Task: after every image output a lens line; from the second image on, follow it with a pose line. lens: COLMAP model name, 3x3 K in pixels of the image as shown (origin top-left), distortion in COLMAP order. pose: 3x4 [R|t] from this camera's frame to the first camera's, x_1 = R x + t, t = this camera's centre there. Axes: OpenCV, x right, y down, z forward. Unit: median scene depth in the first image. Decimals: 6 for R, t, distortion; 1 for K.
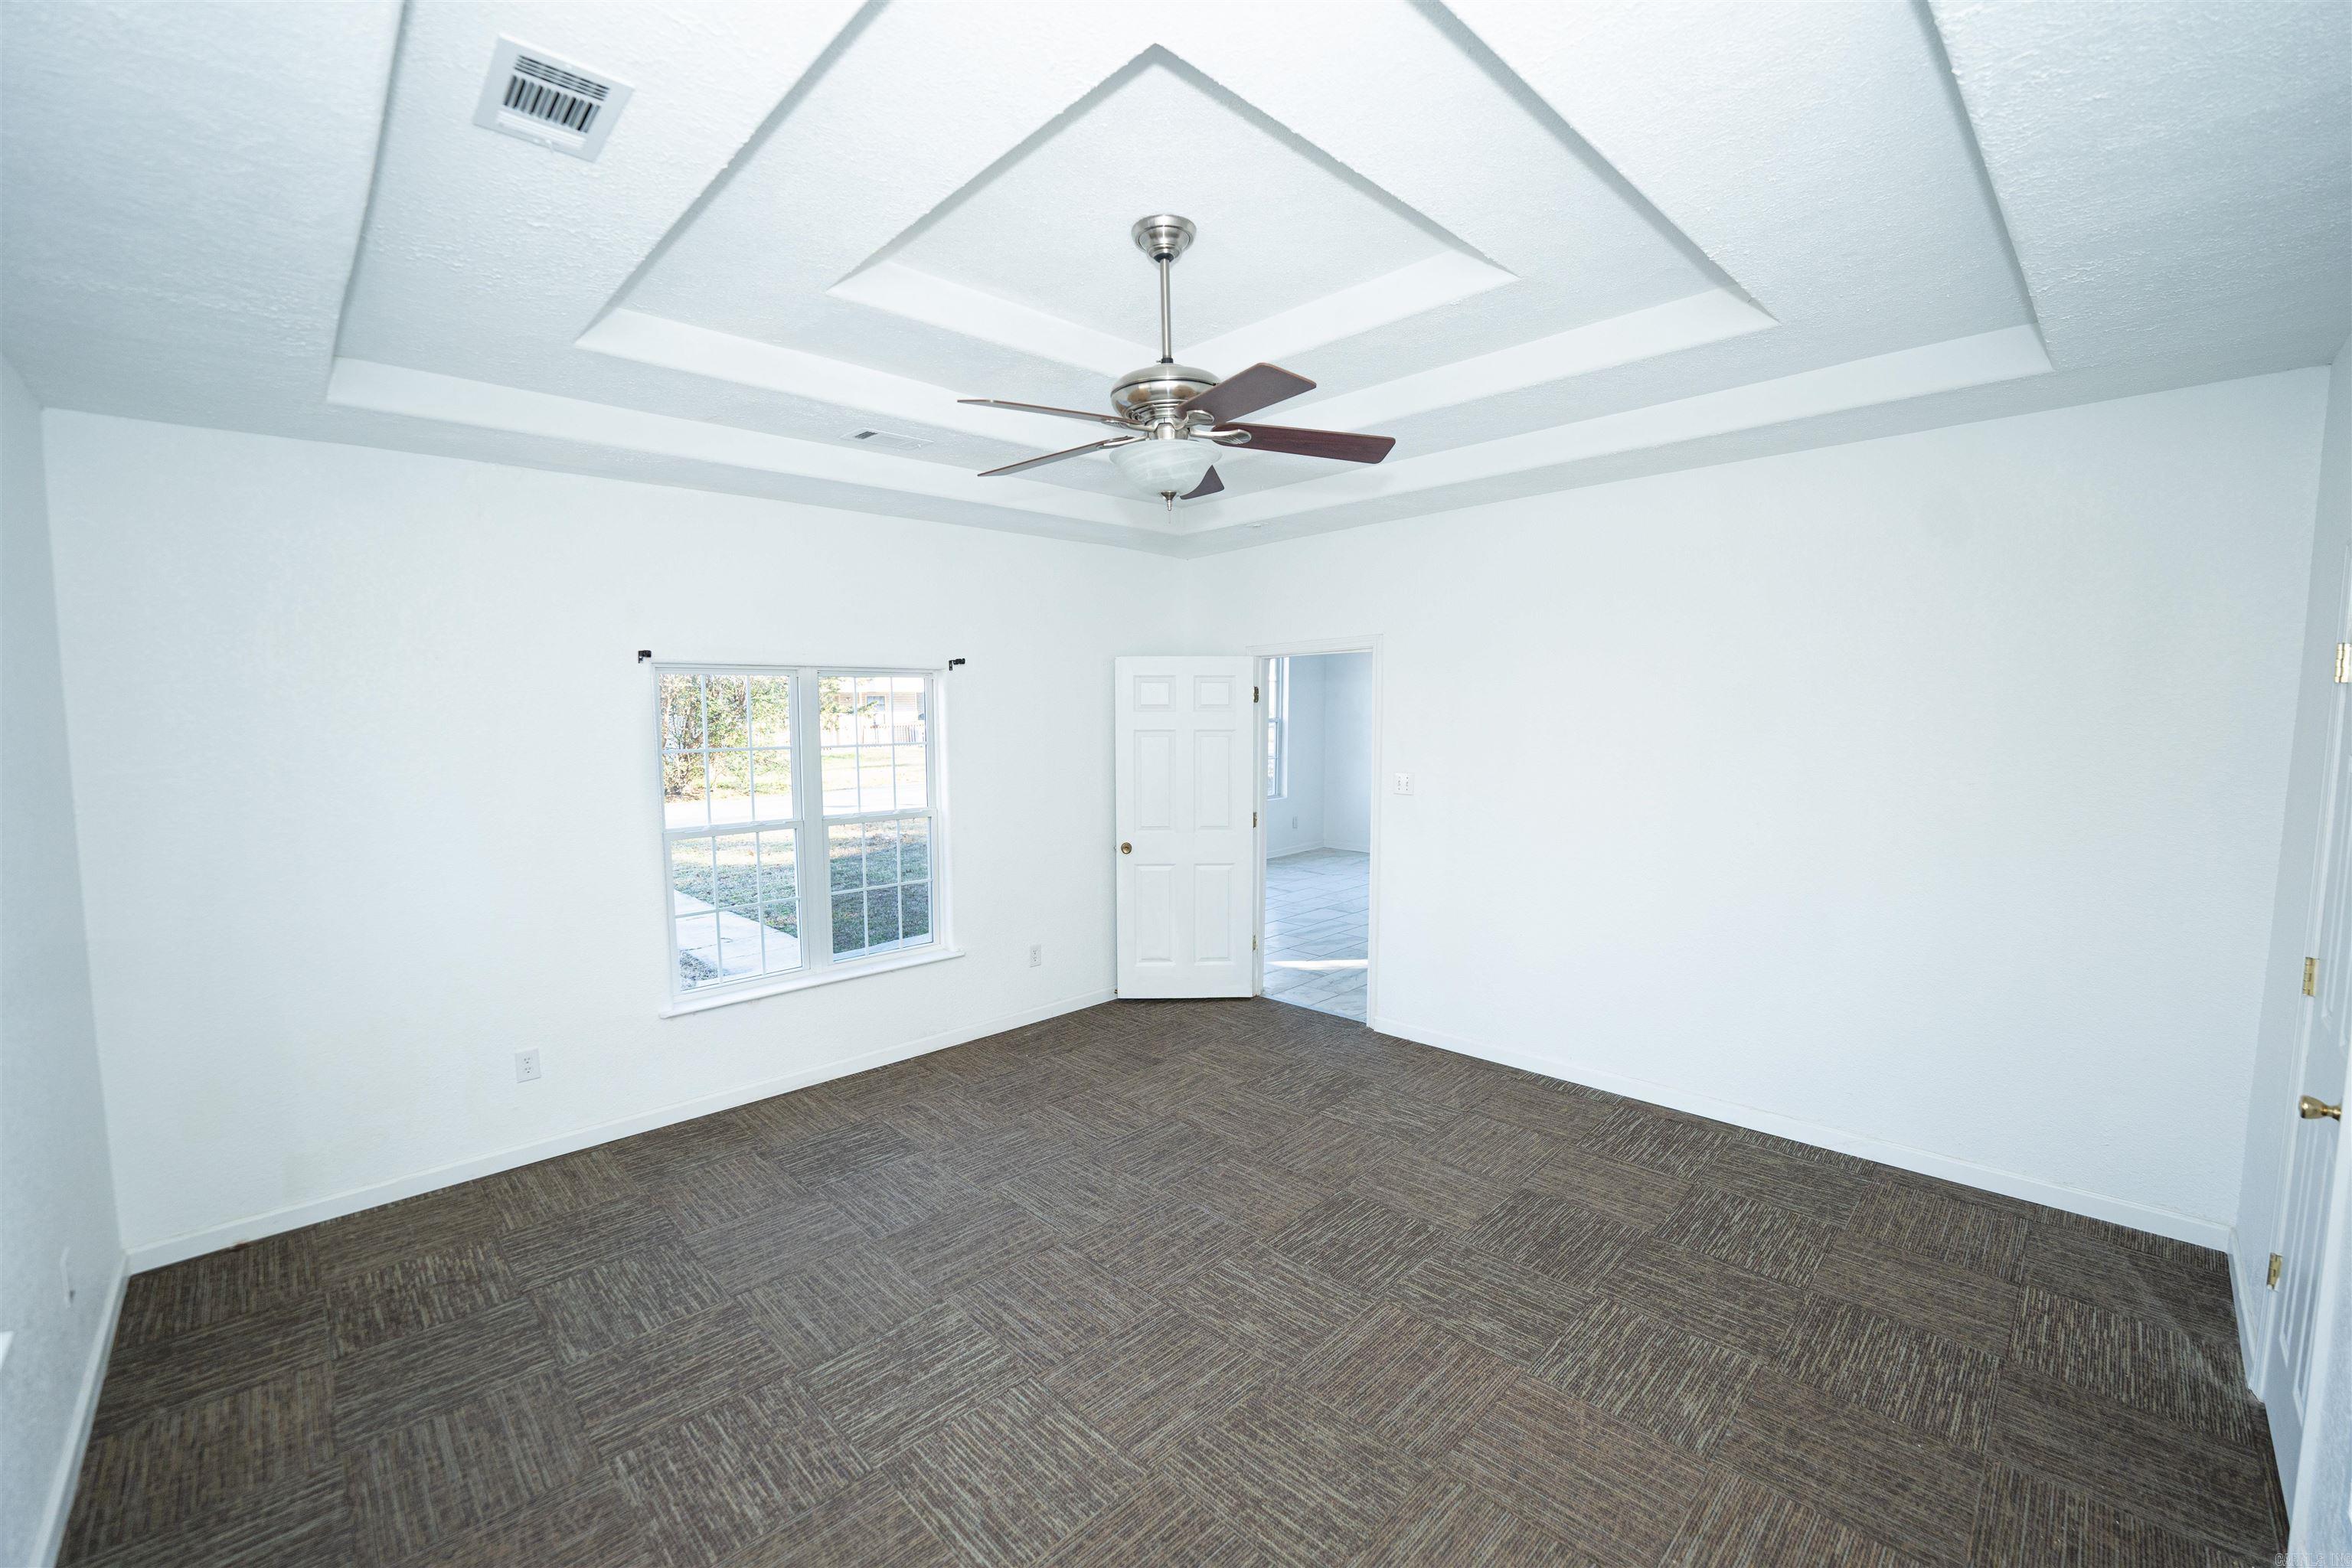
lens RADIAL K [[954.3, 0, 1174.9], [0, 954.3, 783.9], [0, 0, 1]] dist [-0.025426, 0.000744]
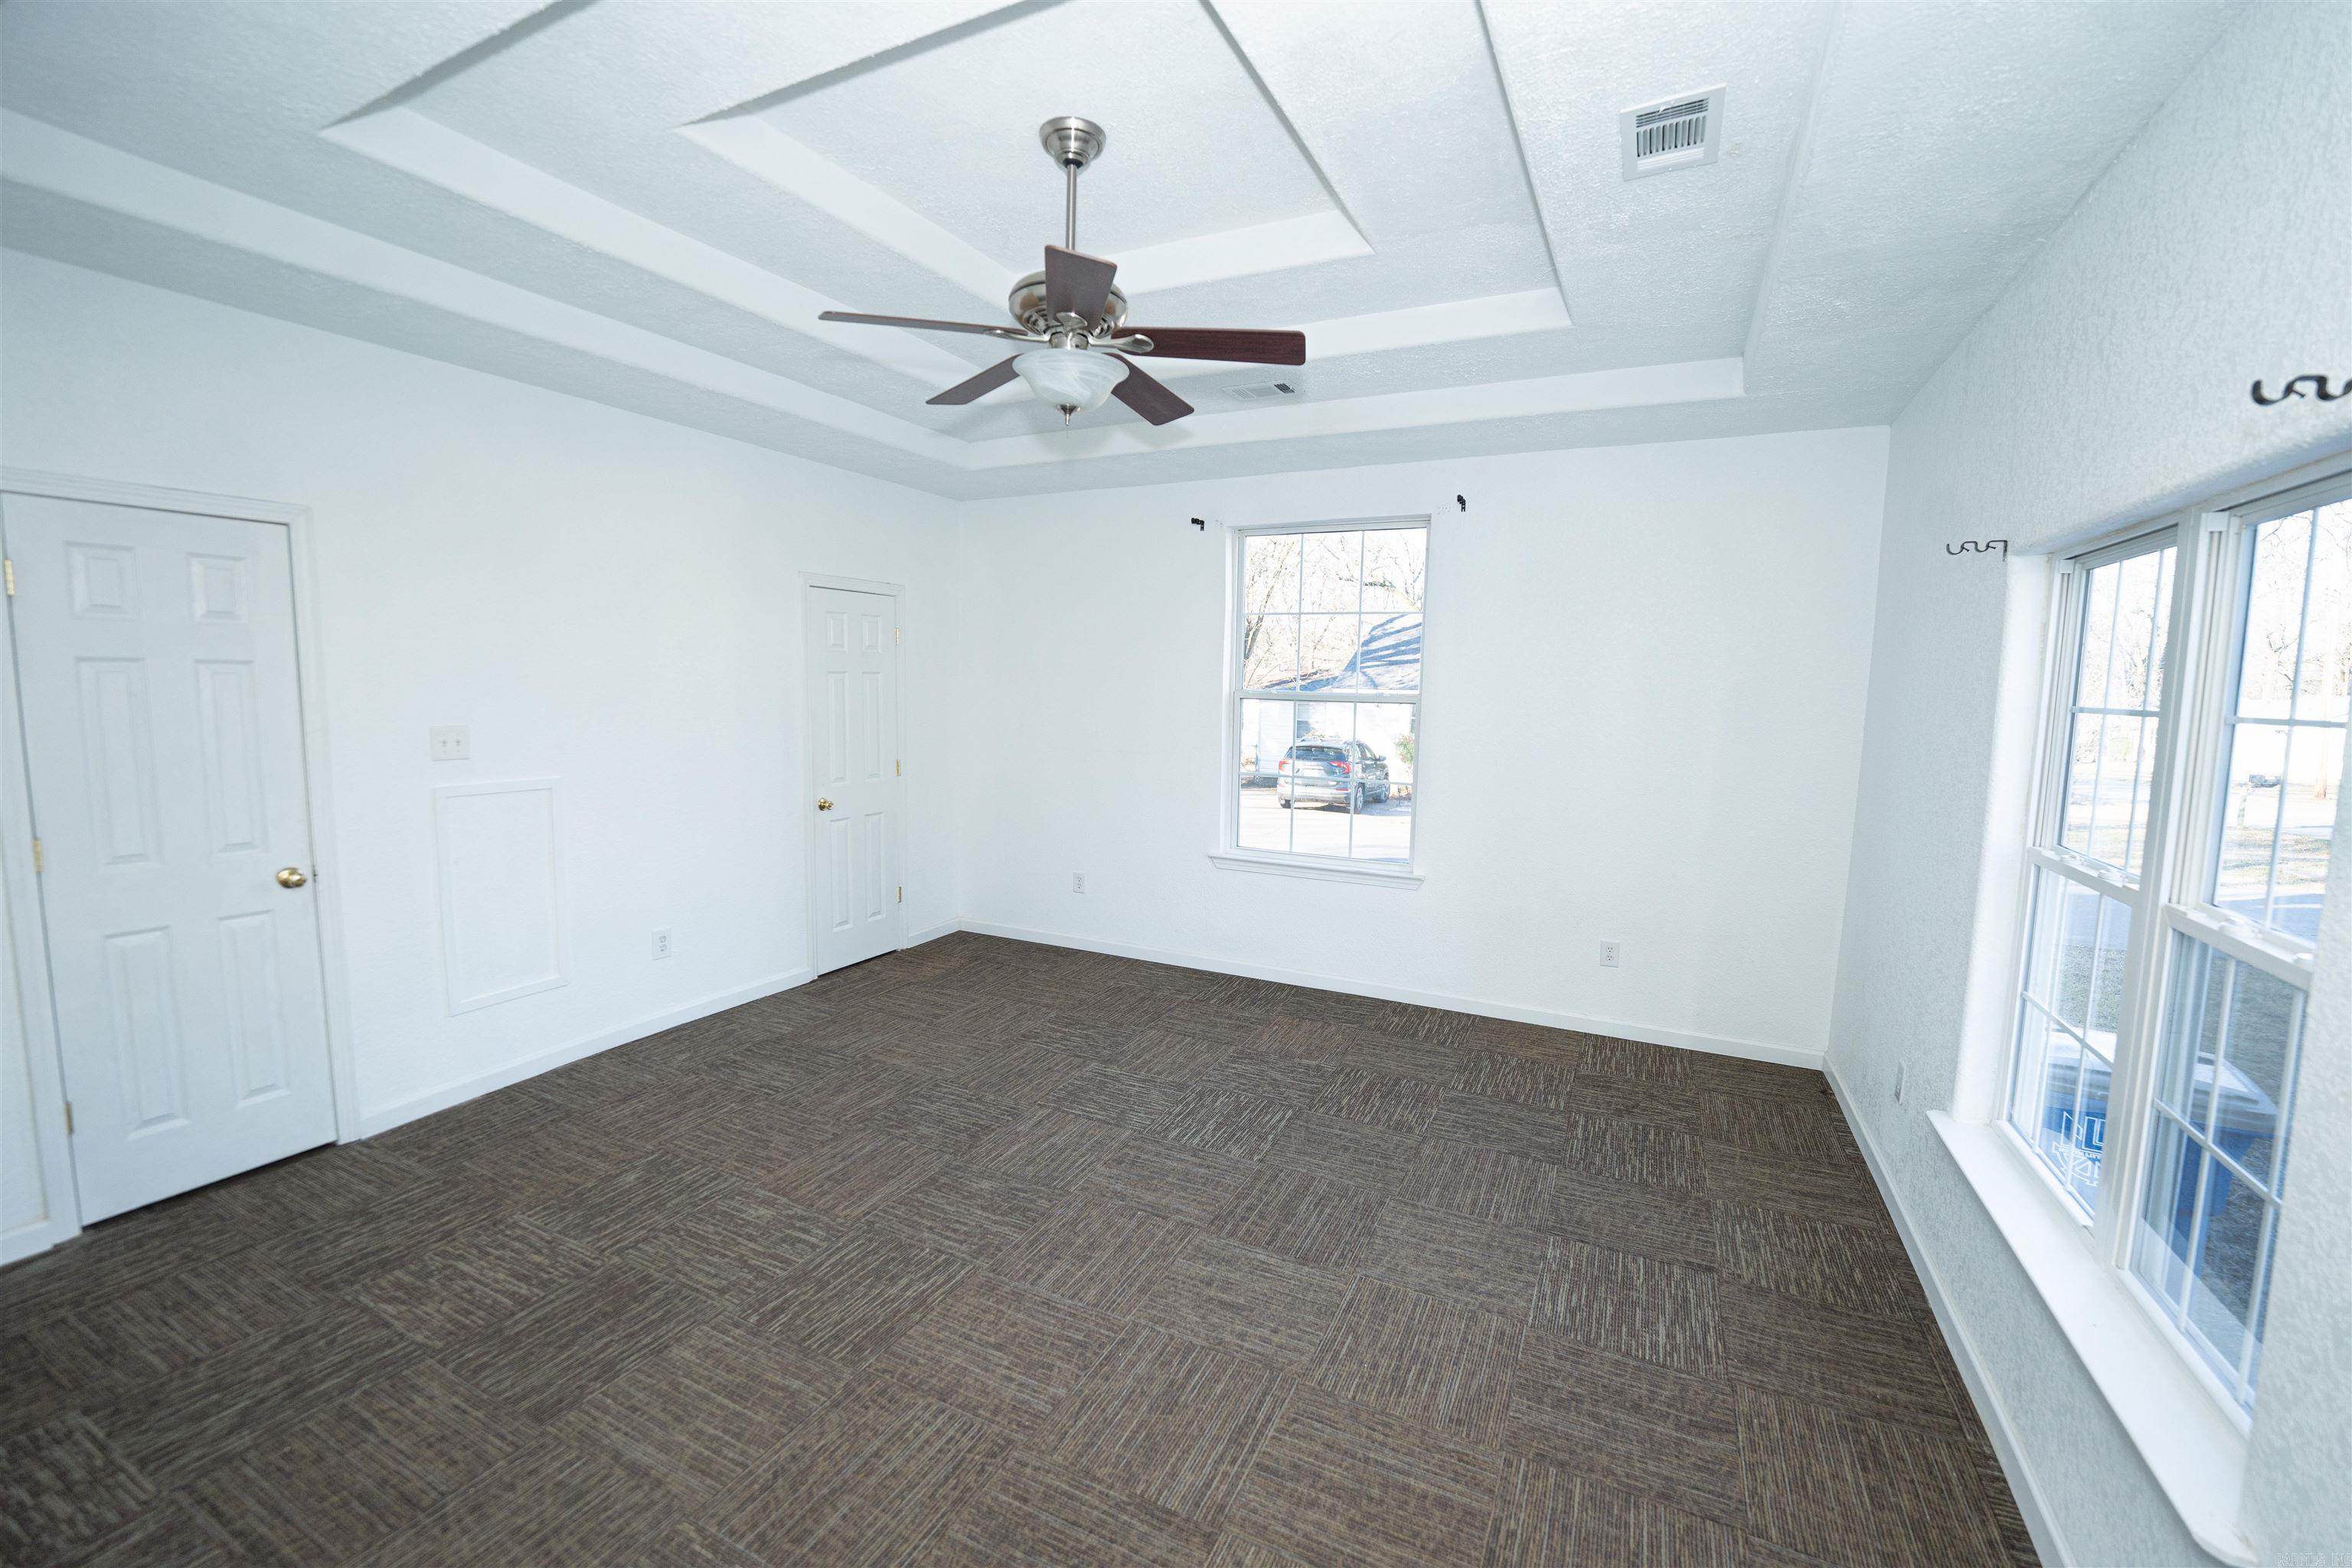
lens RADIAL K [[954.3, 0, 1174.9], [0, 954.3, 783.9], [0, 0, 1]] dist [-0.025426, 0.000744]
pose [[-0.944952, 0.027372, -0.326063, 0.202726], [-0.035512, 0.982030, 0.185356, -0.103822], [0.325277, 0.186731, -0.926998, 1.871197]]
